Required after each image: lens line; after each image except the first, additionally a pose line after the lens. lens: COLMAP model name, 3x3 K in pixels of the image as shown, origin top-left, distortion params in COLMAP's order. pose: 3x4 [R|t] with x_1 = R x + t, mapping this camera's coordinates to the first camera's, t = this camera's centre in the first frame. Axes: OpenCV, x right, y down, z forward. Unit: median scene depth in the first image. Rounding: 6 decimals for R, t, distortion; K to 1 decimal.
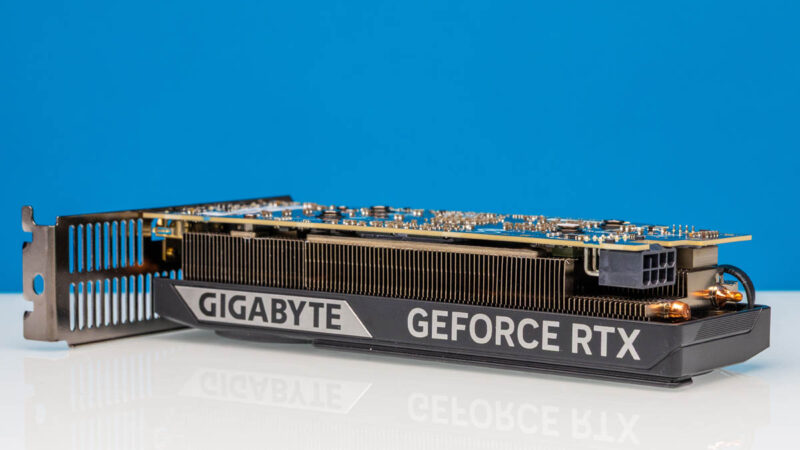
lens RADIAL K [[1625.3, 0, 400.1], [0, 1625.3, 224.2], [0, 0, 1]] dist [0.242722, 0.000000]
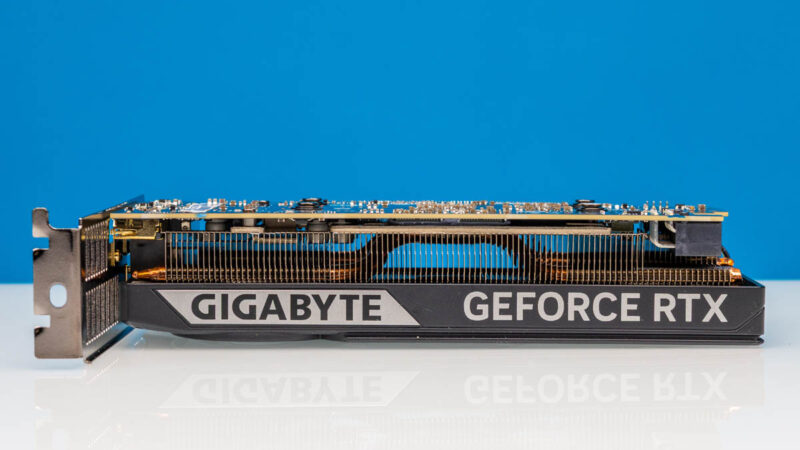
lens RADIAL K [[1625.3, 0, 399.9], [0, 1625.3, 226.0], [0, 0, 1]] dist [0.242722, 0.000000]
pose [[0.864046, -0.045281, 0.501371, -0.521133], [0.045851, 0.998886, 0.011195, -0.002558], [-0.501320, 0.013315, 0.865160, 0.145871]]
